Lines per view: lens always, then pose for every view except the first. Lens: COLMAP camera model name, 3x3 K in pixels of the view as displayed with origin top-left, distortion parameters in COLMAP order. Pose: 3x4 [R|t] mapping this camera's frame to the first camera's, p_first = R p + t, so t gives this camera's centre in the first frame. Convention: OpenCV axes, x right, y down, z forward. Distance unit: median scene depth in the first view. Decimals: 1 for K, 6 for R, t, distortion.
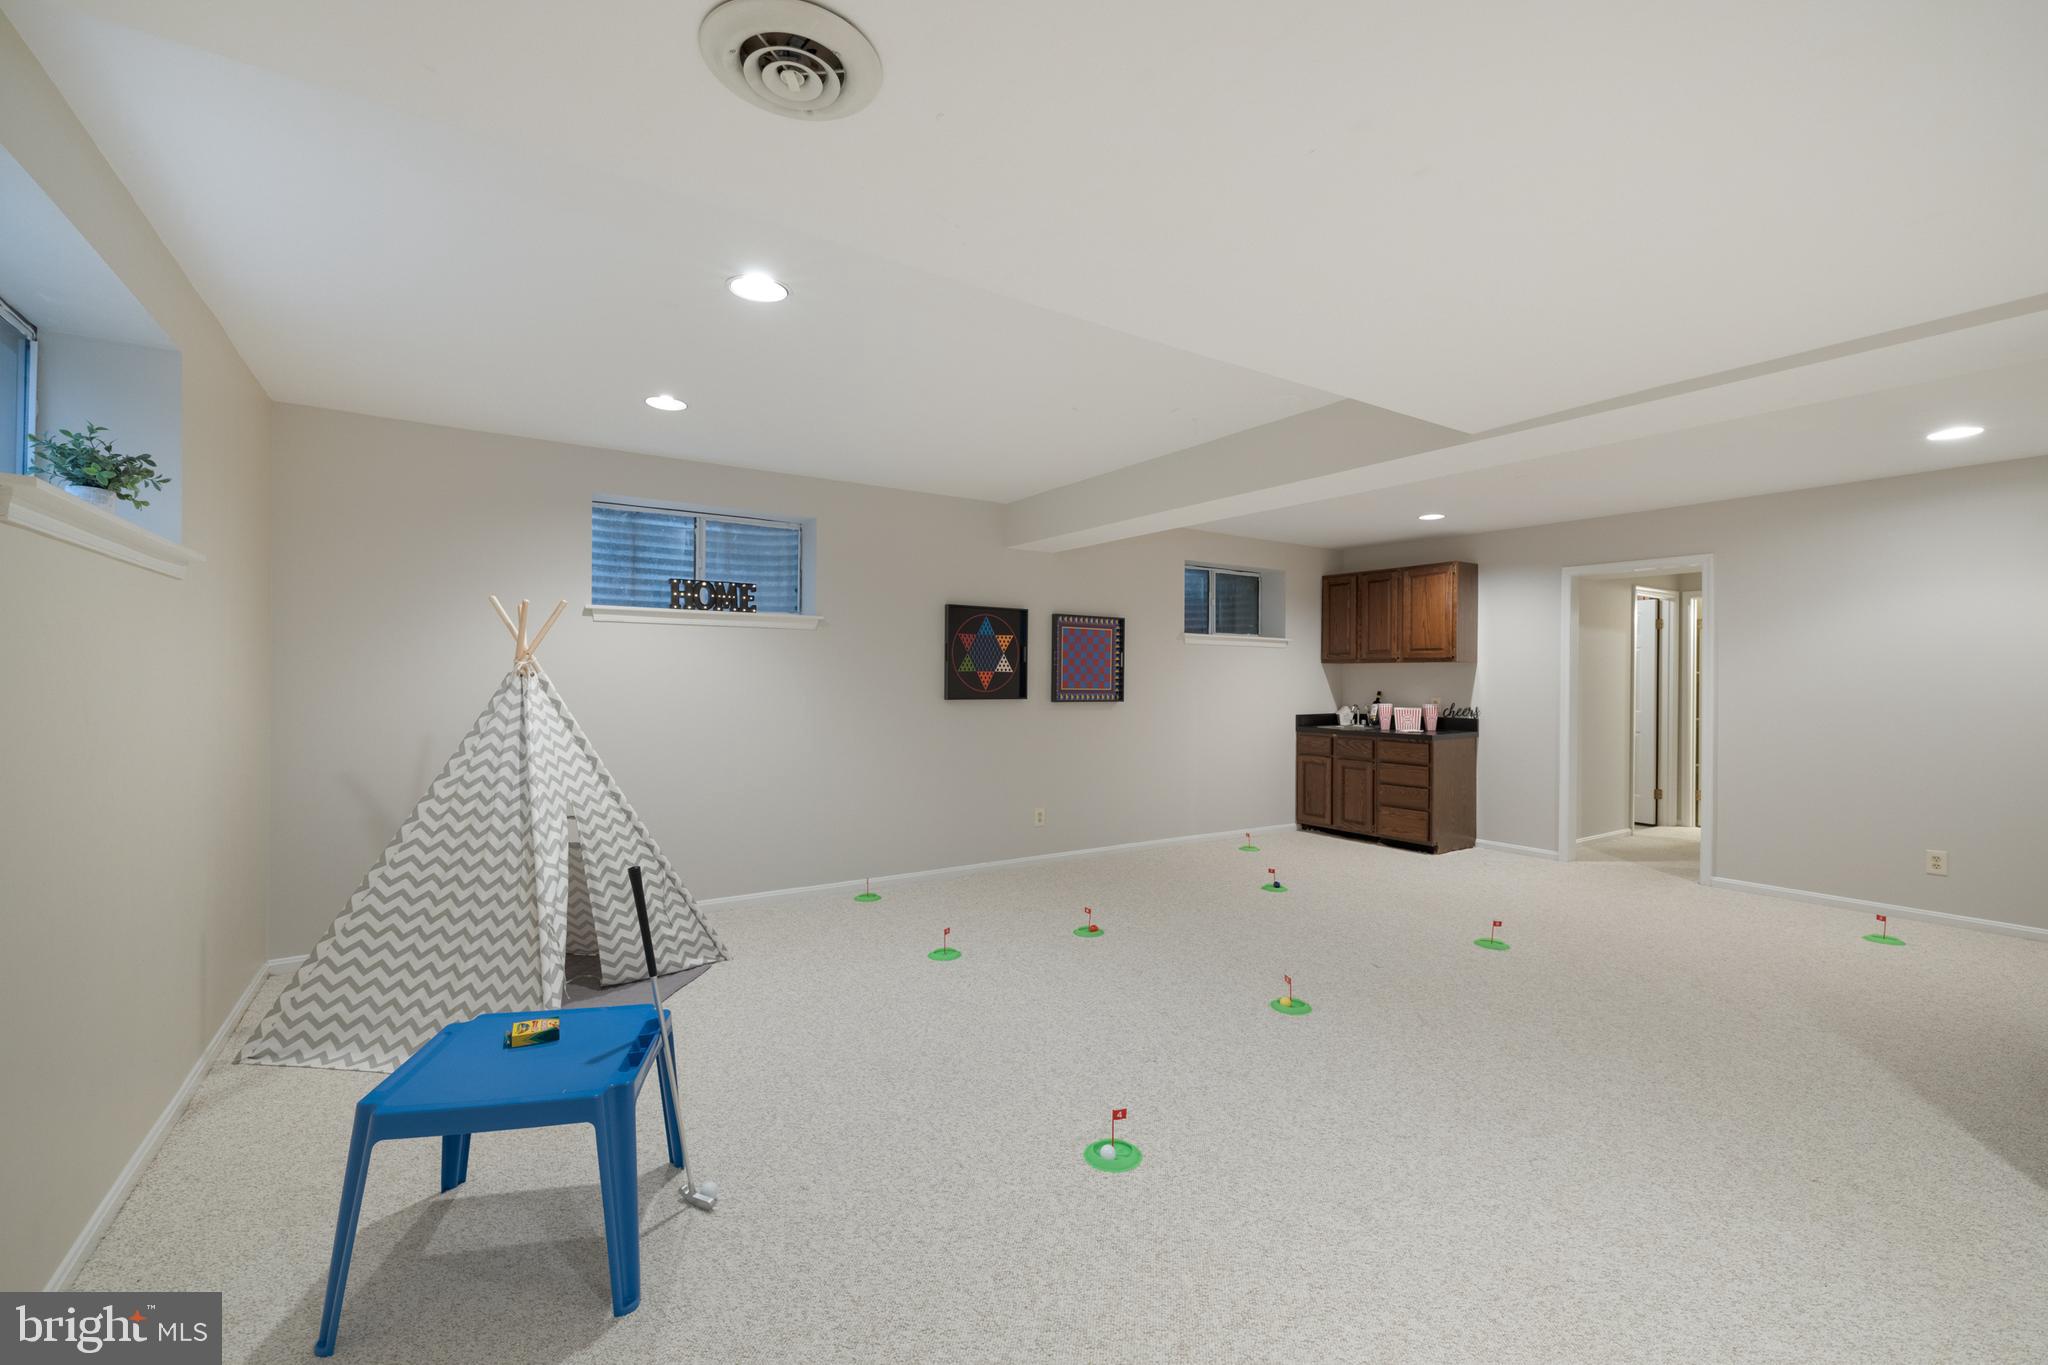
lens RADIAL K [[858.8, 0, 1027.0], [0, 858.8, 682.2], [0, 0, 1]] dist [0.003831, -0.000312]
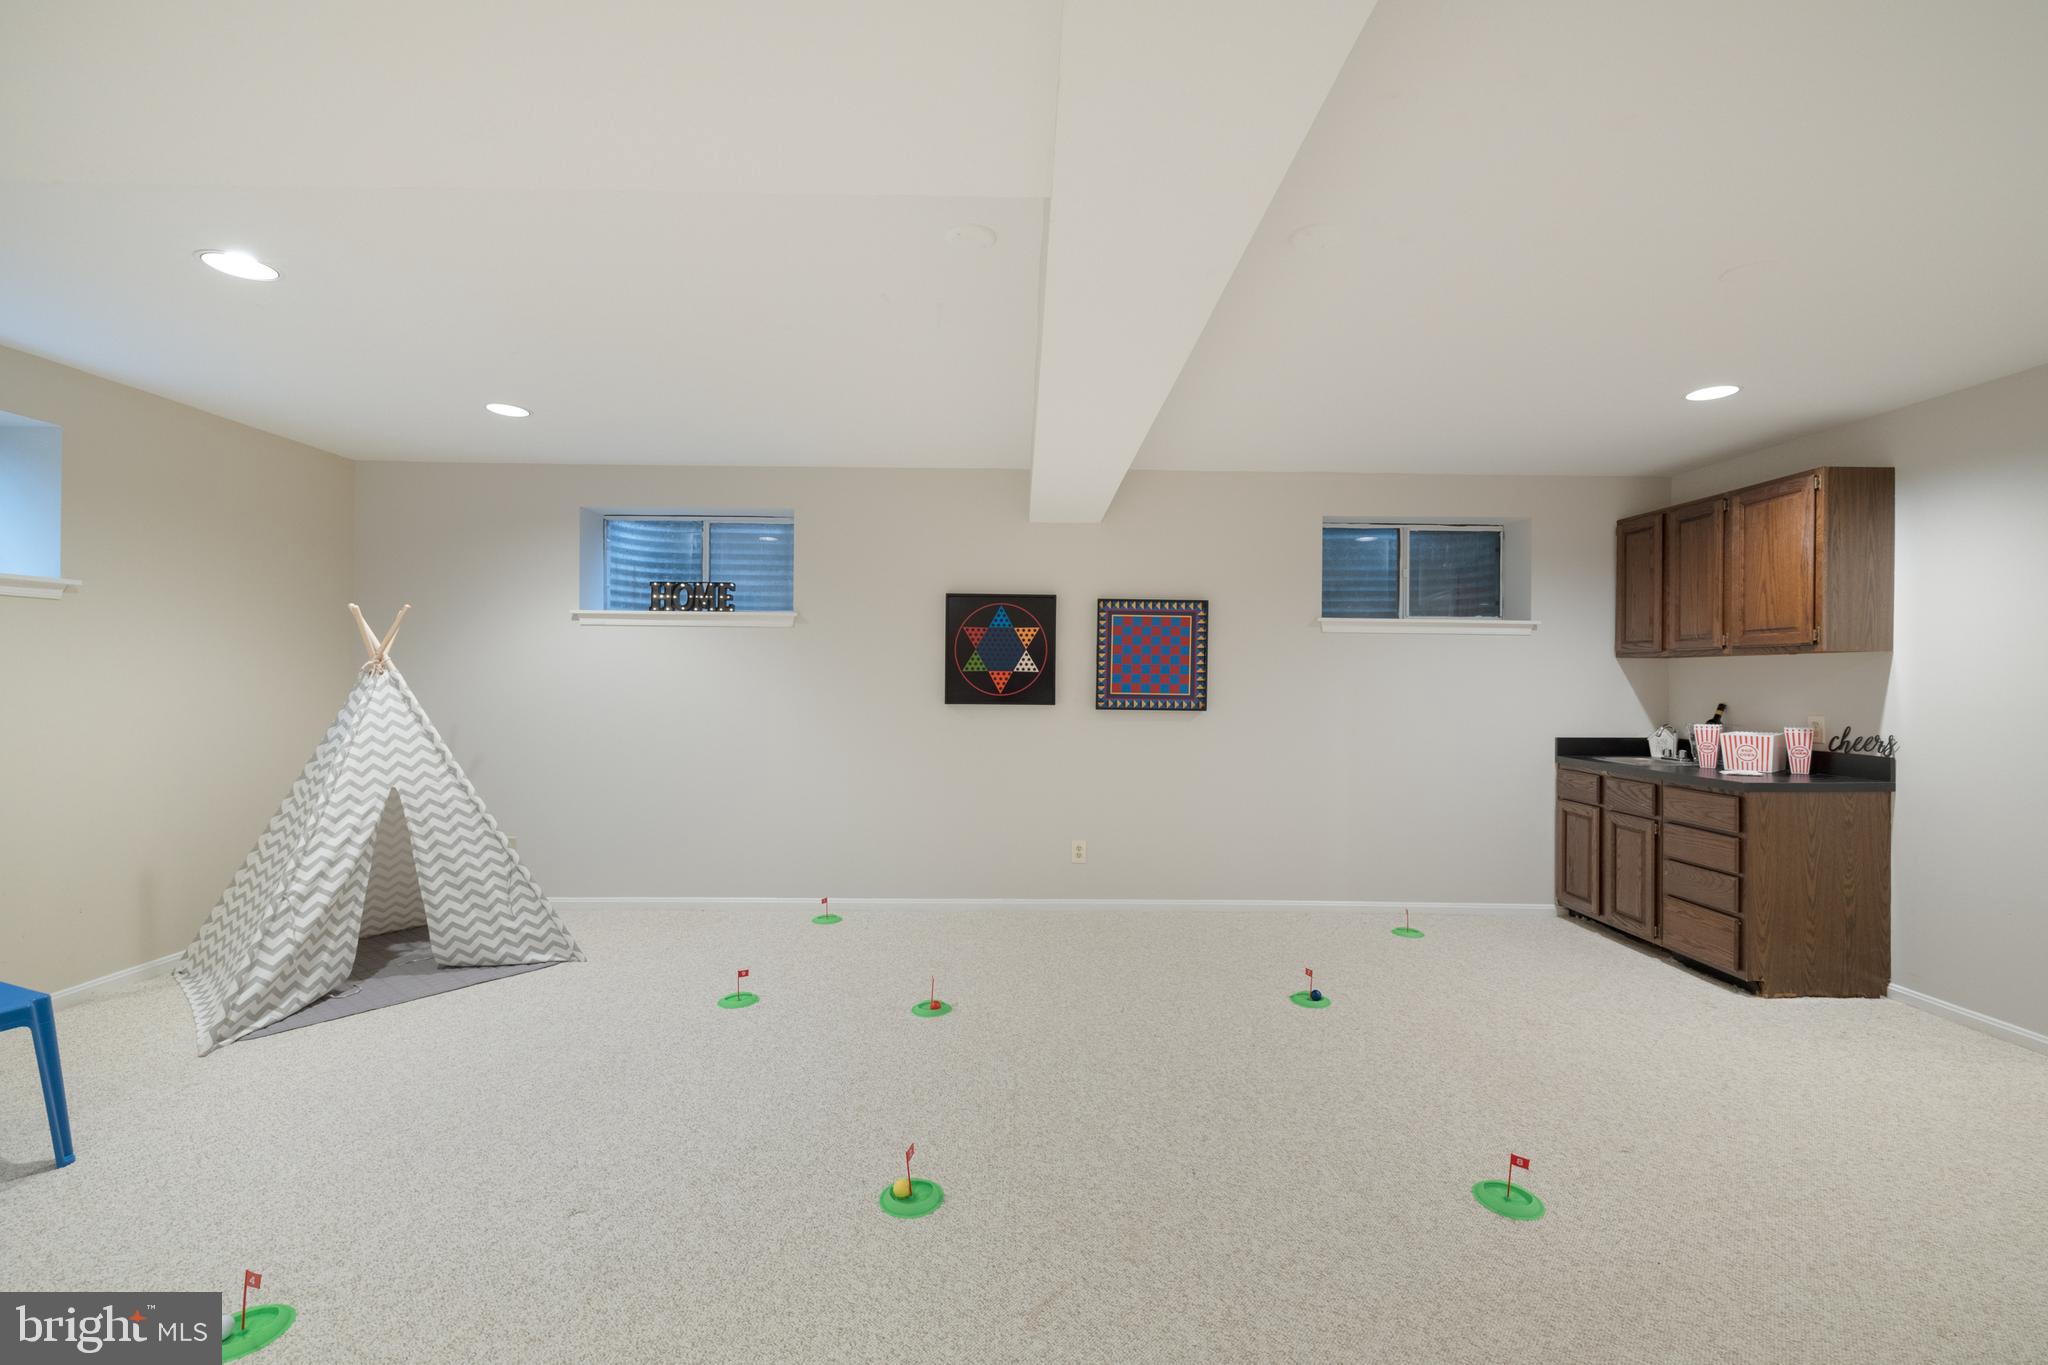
lens RADIAL K [[858.8, 0, 1024.9], [0, 858.8, 678.9], [0, 0, 1]] dist [0.003831, -0.000312]
pose [[0.839301, 0.000932, -0.543666, 0.406847], [-0.006176, 0.999950, -0.007821, 0.001419], [0.543631, 0.009922, 0.839265, 0.290491]]
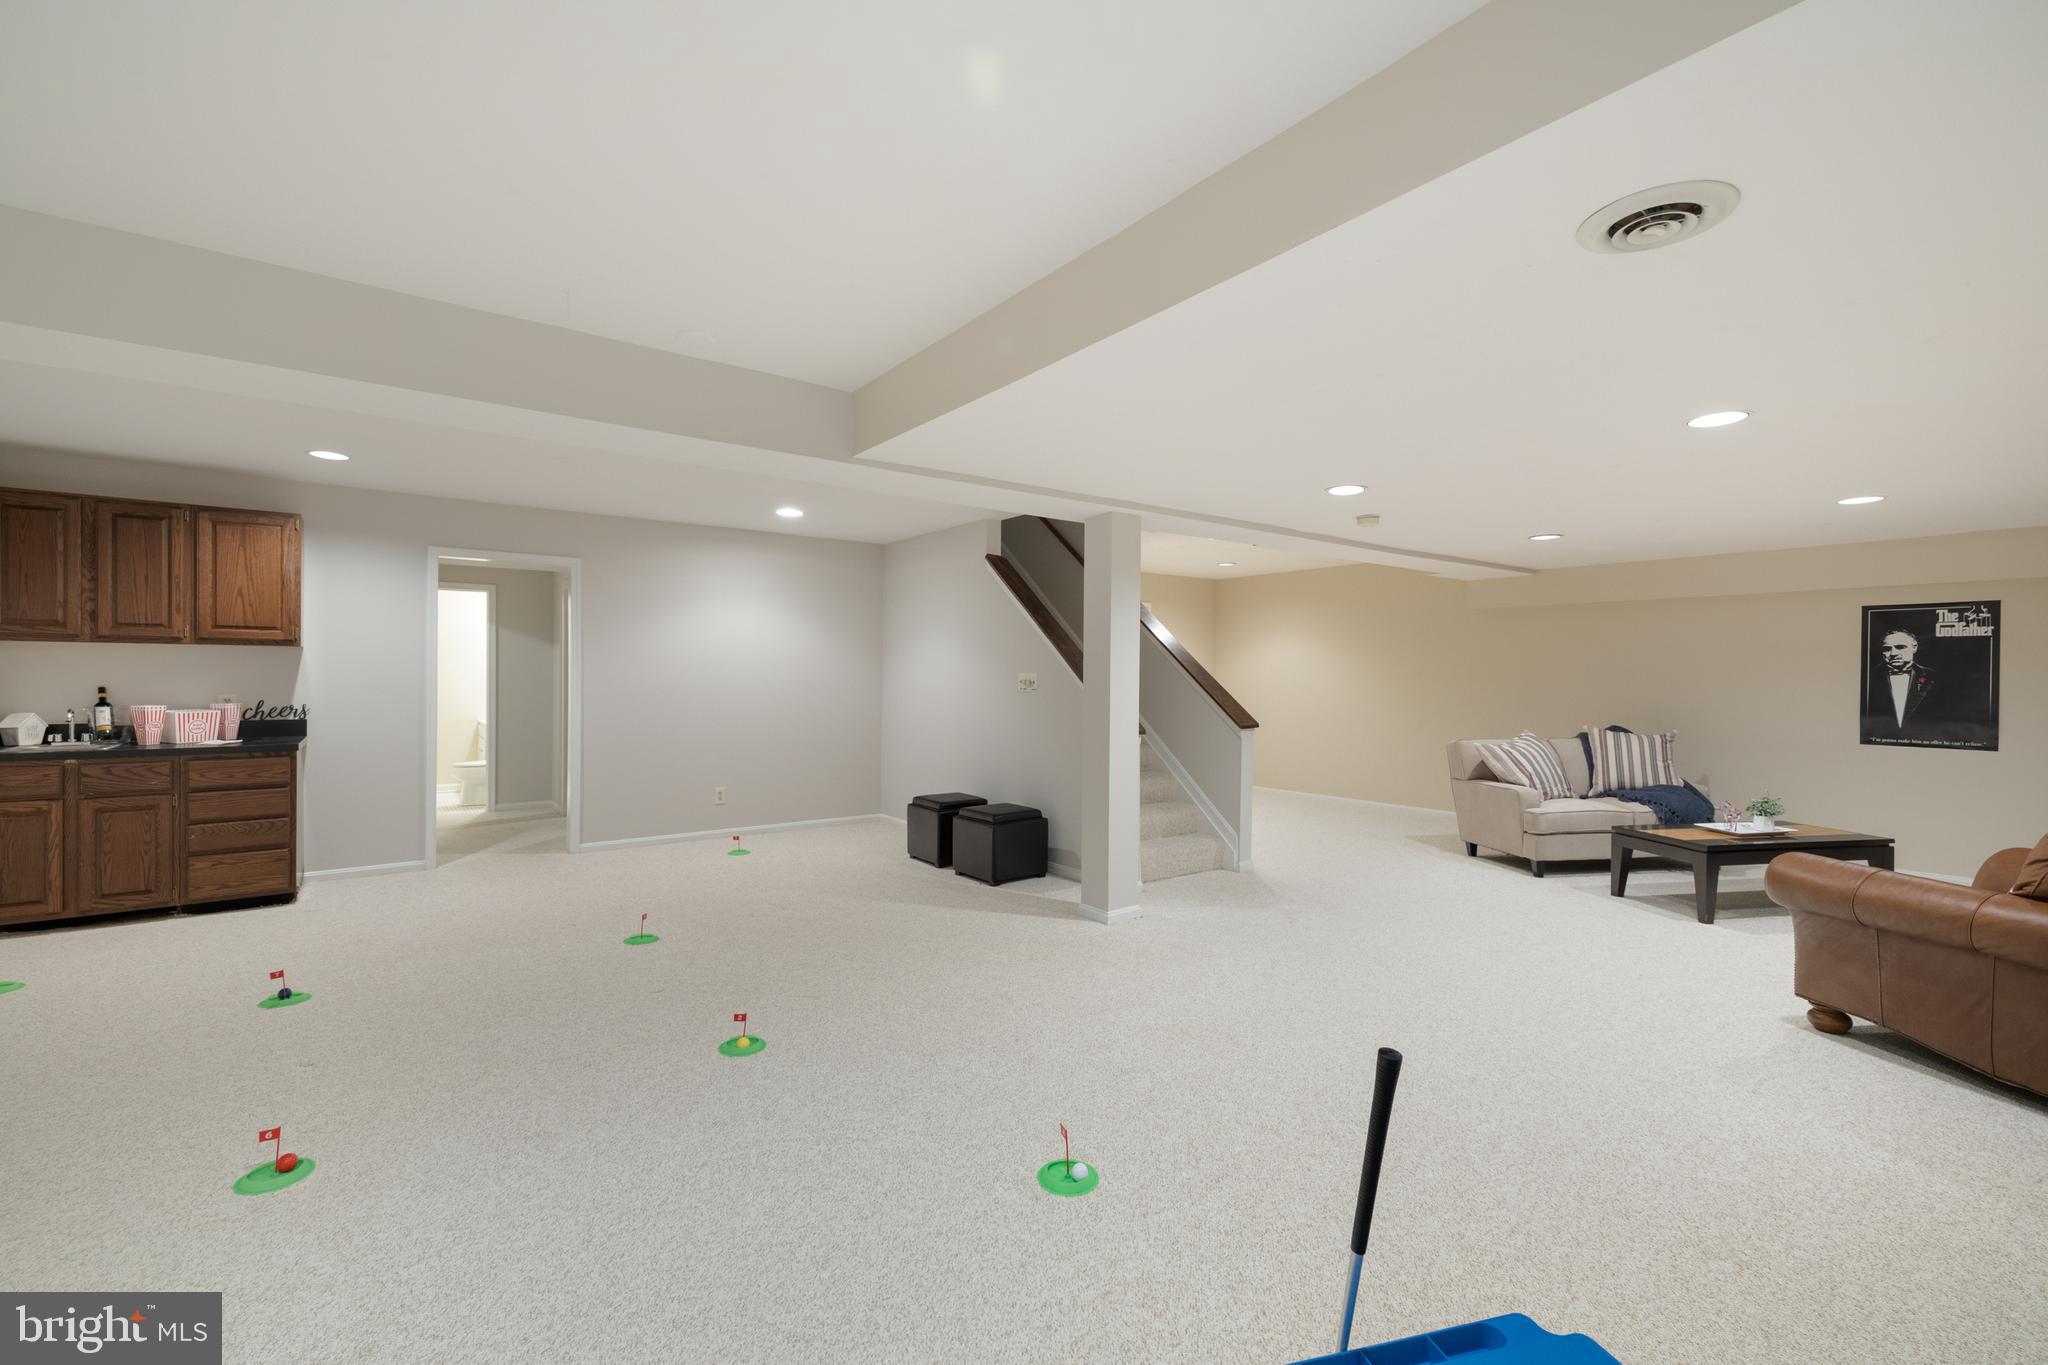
lens RADIAL K [[858.8, 0, 1028.8], [0, 858.8, 677.4], [0, 0, 1]] dist [0.003831, -0.000312]
pose [[-0.051295, -0.008404, 0.998648, -0.329346], [-0.002738, 0.999962, 0.008275, -0.004283], [-0.998680, -0.002310, -0.051316, 0.426956]]
